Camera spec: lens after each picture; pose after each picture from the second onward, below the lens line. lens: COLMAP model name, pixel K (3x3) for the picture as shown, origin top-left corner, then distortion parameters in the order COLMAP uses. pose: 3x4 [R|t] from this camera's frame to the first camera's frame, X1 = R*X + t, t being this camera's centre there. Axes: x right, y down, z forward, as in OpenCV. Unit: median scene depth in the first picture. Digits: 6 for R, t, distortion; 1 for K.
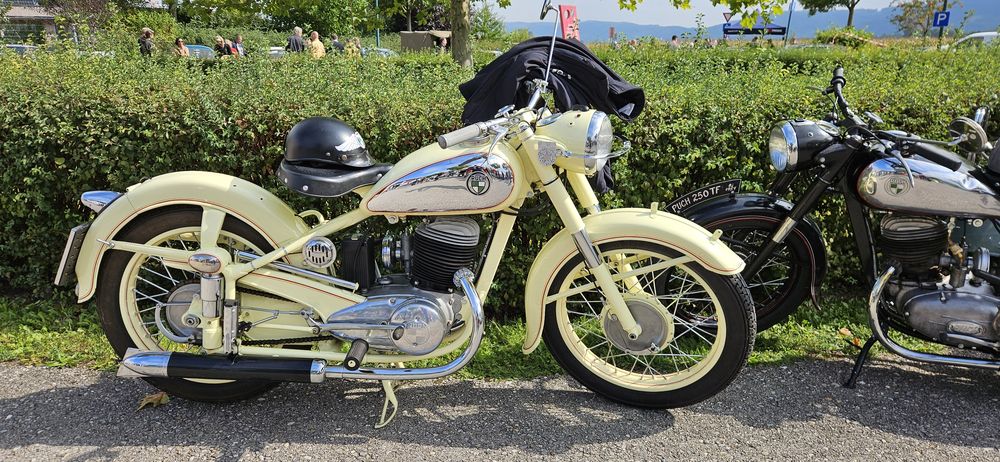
lens RADIAL K [[661.6, 0, 498.2], [0, 661.6, 231.6], [0, 0, 1]] dist [0.075104, -0.064604]
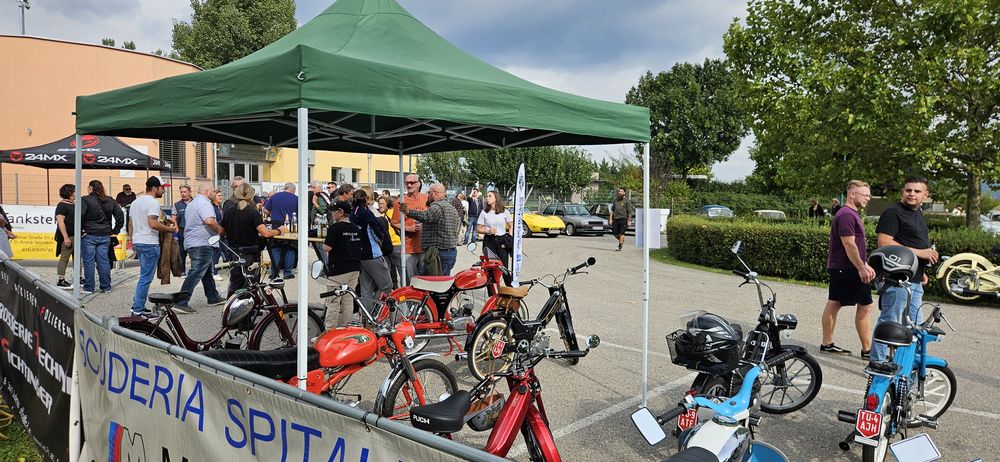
lens RADIAL K [[661.6, 0, 500.6], [0, 661.6, 236.5], [0, 0, 1]] dist [0.075104, -0.064604]
pose [[0.842802, 0.053881, -0.535521, -0.706346], [-0.165724, 0.972615, -0.162957, 1.183140], [0.512075, 0.226089, 0.828651, -4.982233]]
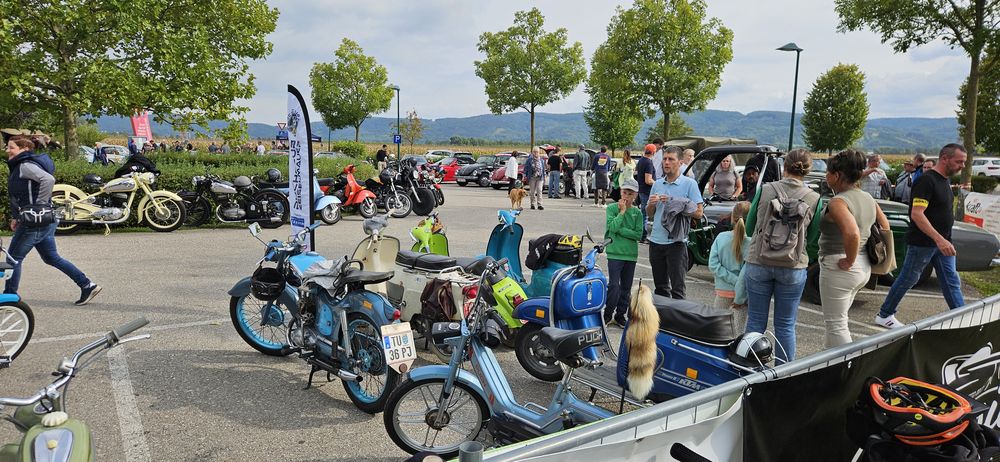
lens RADIAL K [[661.6, 0, 495.9], [0, 661.6, 228.6], [0, 0, 1]] dist [0.075104, -0.064604]
pose [[0.834429, -0.042844, 0.549448, -0.531544], [0.121199, 0.986832, -0.107111, 1.183122], [-0.537623, 0.155969, 0.828634, -4.940681]]
